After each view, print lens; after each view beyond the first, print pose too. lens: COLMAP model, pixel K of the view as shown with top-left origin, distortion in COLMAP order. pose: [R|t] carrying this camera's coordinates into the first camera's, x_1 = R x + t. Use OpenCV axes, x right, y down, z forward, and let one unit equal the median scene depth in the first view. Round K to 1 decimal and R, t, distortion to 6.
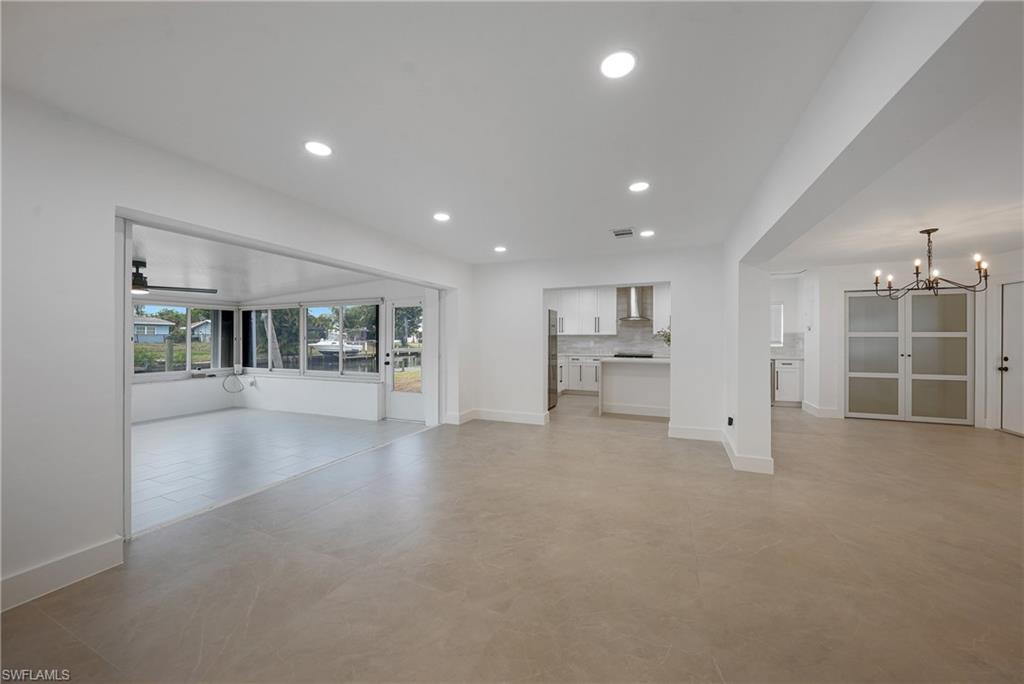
lens RADIAL K [[359.7, 0, 516.5], [0, 359.7, 339.6], [0, 0, 1]] dist [-0.018615, 0.001184]
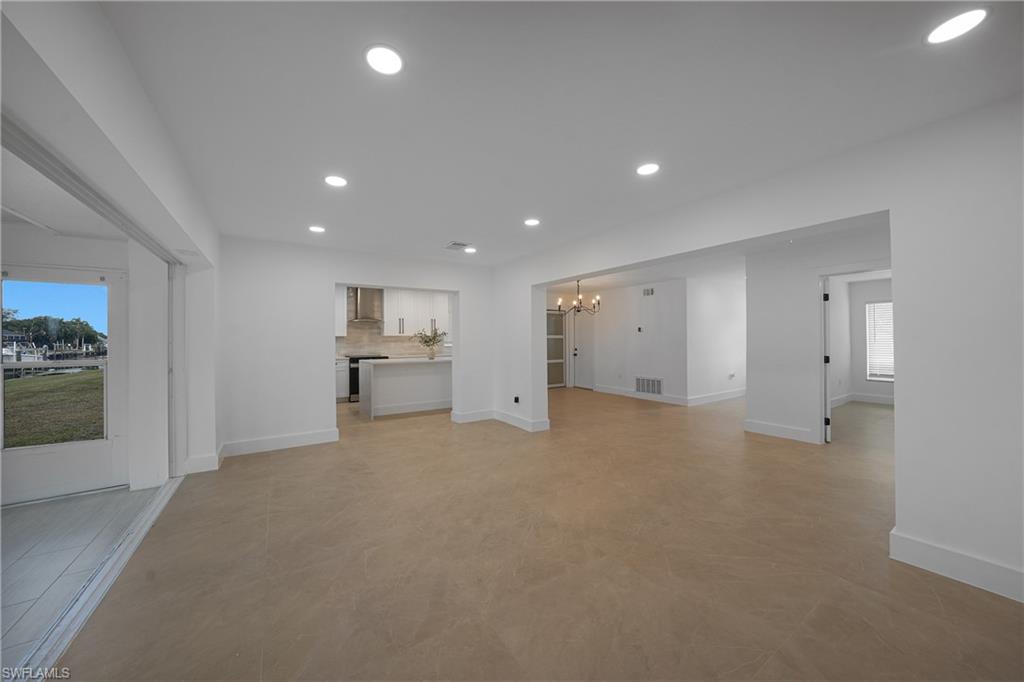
lens RADIAL K [[359.7, 0, 506.3], [0, 359.7, 344.1], [0, 0, 1]] dist [-0.018615, 0.001184]
pose [[0.571946, -0.016417, 0.820127, -0.340620], [0.009388, 0.999865, 0.013468, -0.002162], [-0.820237, -0.000003, 0.572023, 0.149954]]
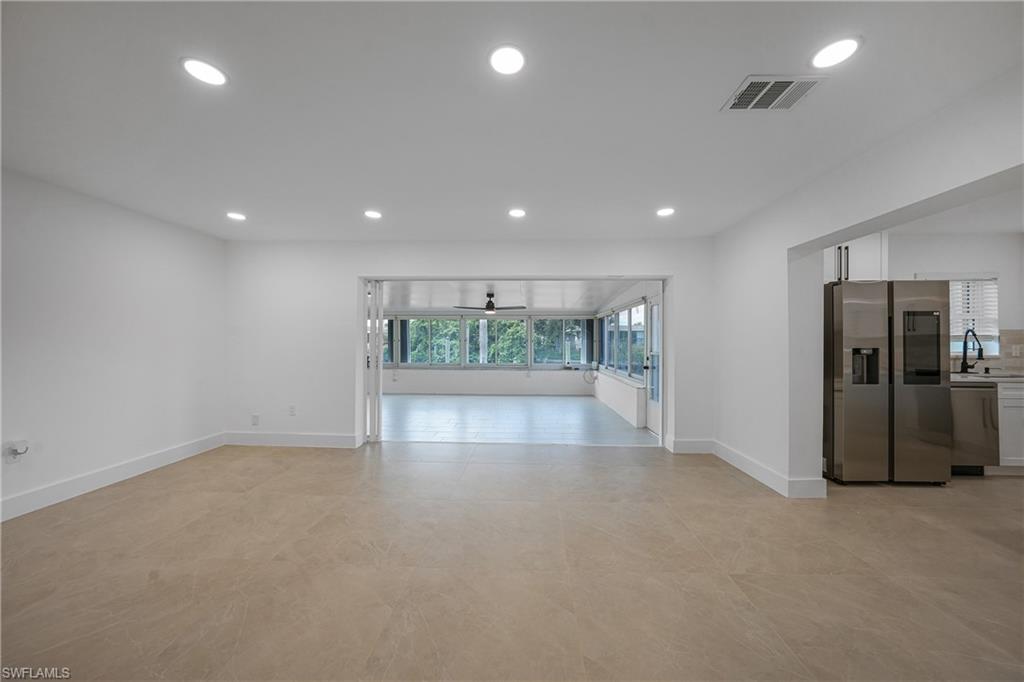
lens RADIAL K [[359.7, 0, 515.3], [0, 359.7, 340.3], [0, 0, 1]] dist [-0.018615, 0.001184]
pose [[0.347165, -0.002332, -0.937801, 0.376913], [-0.004164, 0.999983, -0.004028, 0.001570], [0.937795, 0.005303, 0.347149, 0.363090]]
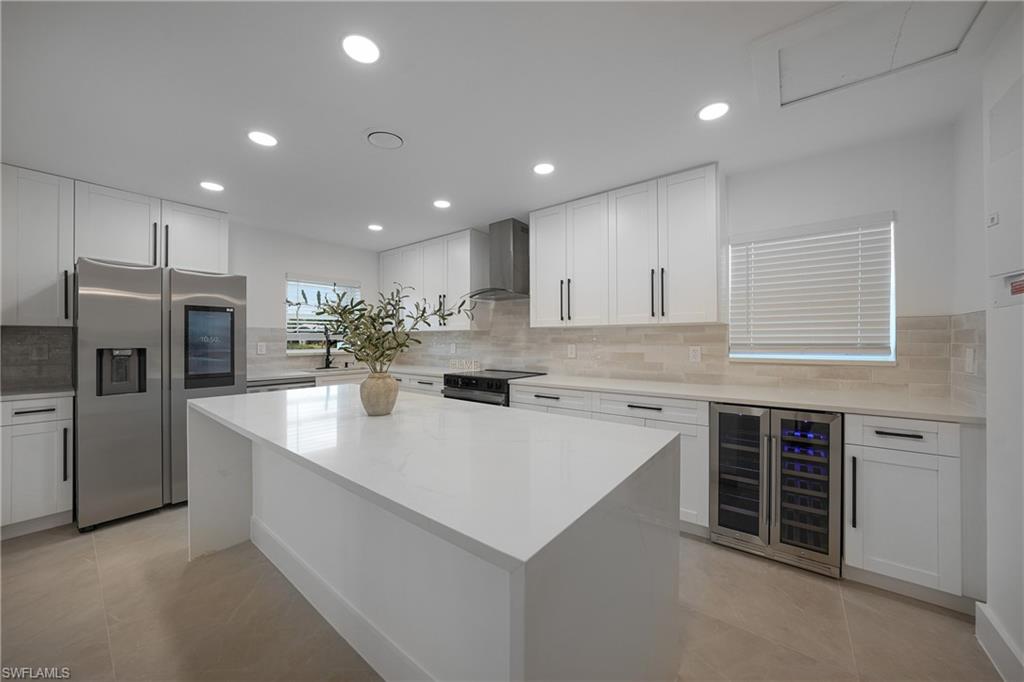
lens RADIAL K [[359.7, 0, 511.5], [0, 359.7, 339.9], [0, 0, 1]] dist [-0.018615, 0.001184]
pose [[0.966484, -0.003491, -0.256704, 0.595384], [0.002694, 0.999990, -0.003456, 0.001681], [0.256713, 0.002649, 0.966484, 0.733699]]
